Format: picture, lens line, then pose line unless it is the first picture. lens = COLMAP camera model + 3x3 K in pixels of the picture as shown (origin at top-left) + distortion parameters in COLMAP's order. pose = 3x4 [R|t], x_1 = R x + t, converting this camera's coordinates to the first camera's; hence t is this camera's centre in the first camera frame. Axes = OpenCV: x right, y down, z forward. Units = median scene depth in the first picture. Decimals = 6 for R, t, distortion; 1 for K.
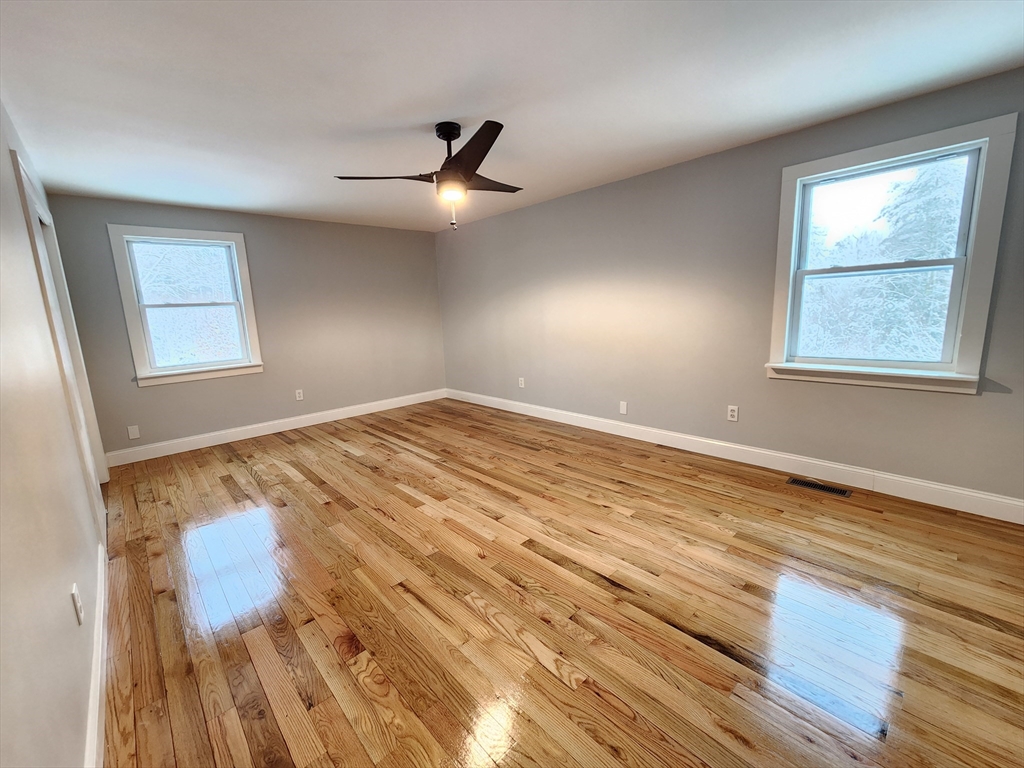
lens RADIAL K [[419.6, 0, 510.7], [0, 419.6, 382.9], [0, 0, 1]] dist [-0.000114, 0.000040]
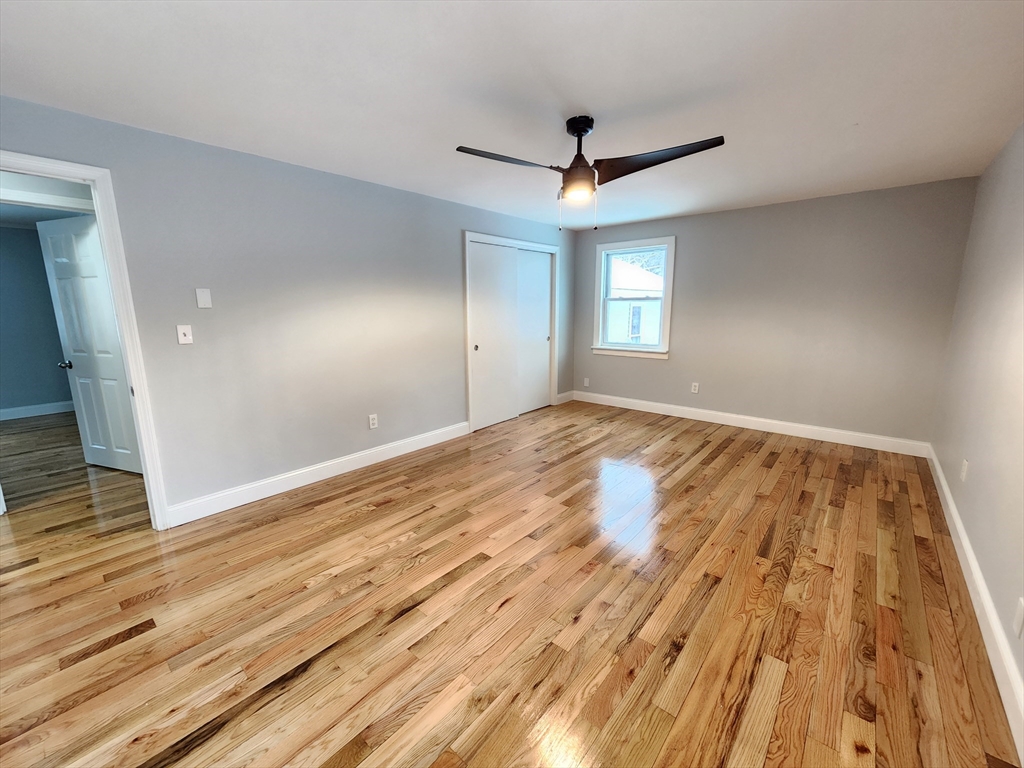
lens RADIAL K [[419.6, 0, 510.4], [0, 419.6, 385.1], [0, 0, 1]] dist [-0.000114, 0.000040]
pose [[0.107808, 0.225344, -0.968296, 0.639393], [-0.176606, 0.962823, 0.204407, -0.157182], [0.978360, 0.148970, 0.143597, 0.594494]]
